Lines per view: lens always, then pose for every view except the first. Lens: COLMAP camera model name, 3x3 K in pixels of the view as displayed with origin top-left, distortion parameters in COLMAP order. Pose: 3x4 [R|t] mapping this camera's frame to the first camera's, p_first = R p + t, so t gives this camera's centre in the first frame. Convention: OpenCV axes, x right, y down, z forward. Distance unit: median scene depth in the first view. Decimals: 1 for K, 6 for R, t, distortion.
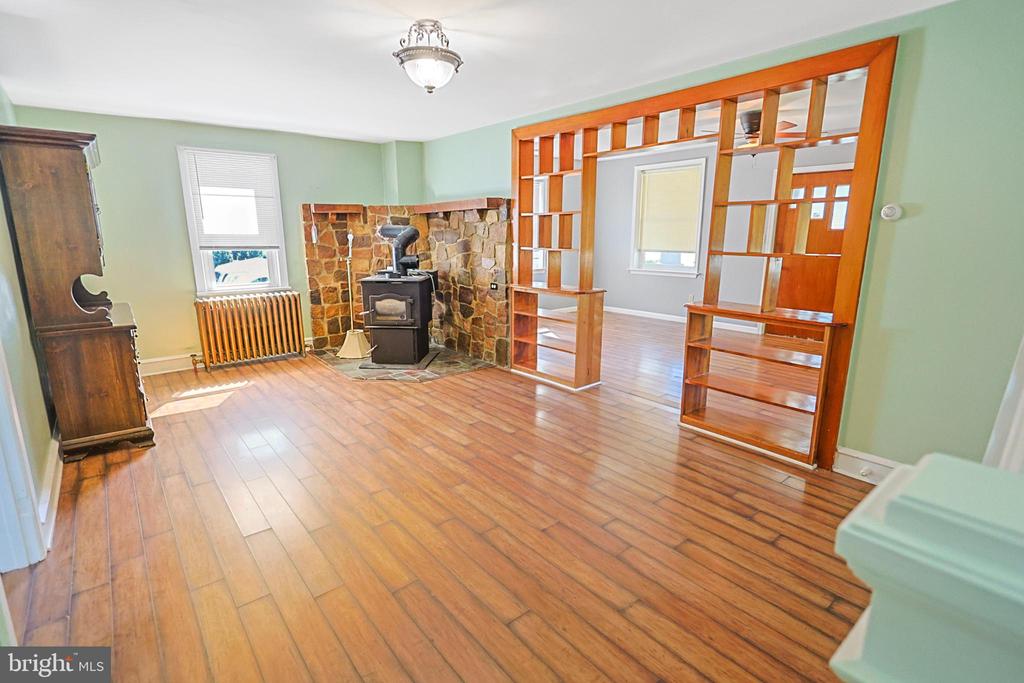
lens RADIAL K [[511.8, 0, 517.7], [0, 511.8, 341.9], [0, 0, 1]] dist [-0.005358, 0.000157]
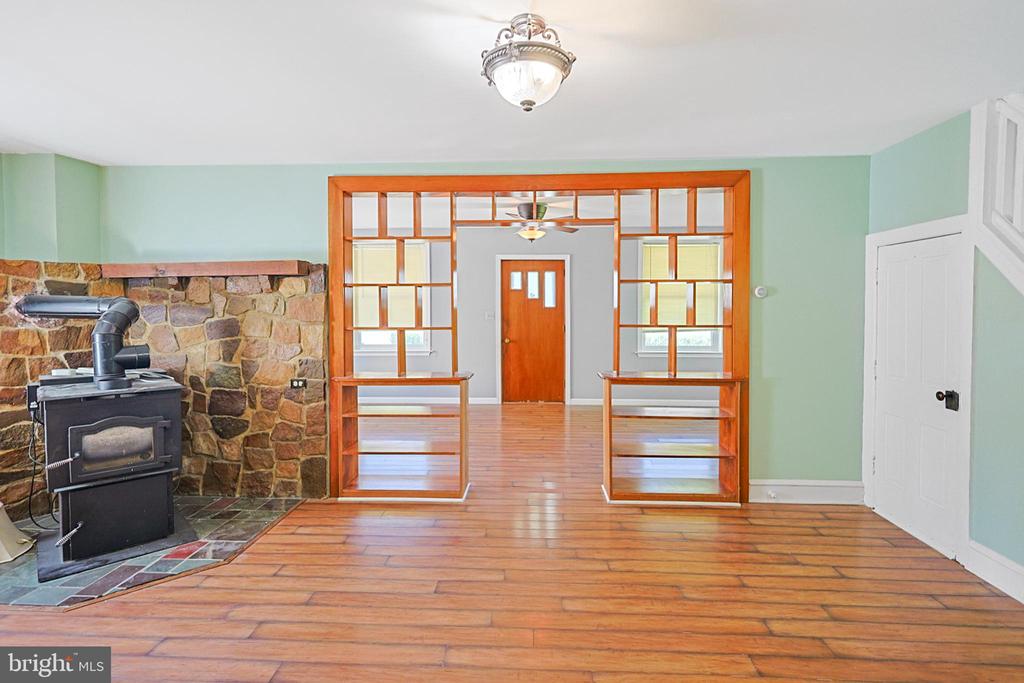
lens RADIAL K [[511.8, 0, 519.7], [0, 511.8, 323.4], [0, 0, 1]] dist [-0.005358, 0.000157]
pose [[0.666242, -0.018474, 0.745507, -0.357452], [0.159090, 0.980201, -0.117885, -0.058285], [-0.728569, 0.197143, 0.655990, 0.302941]]
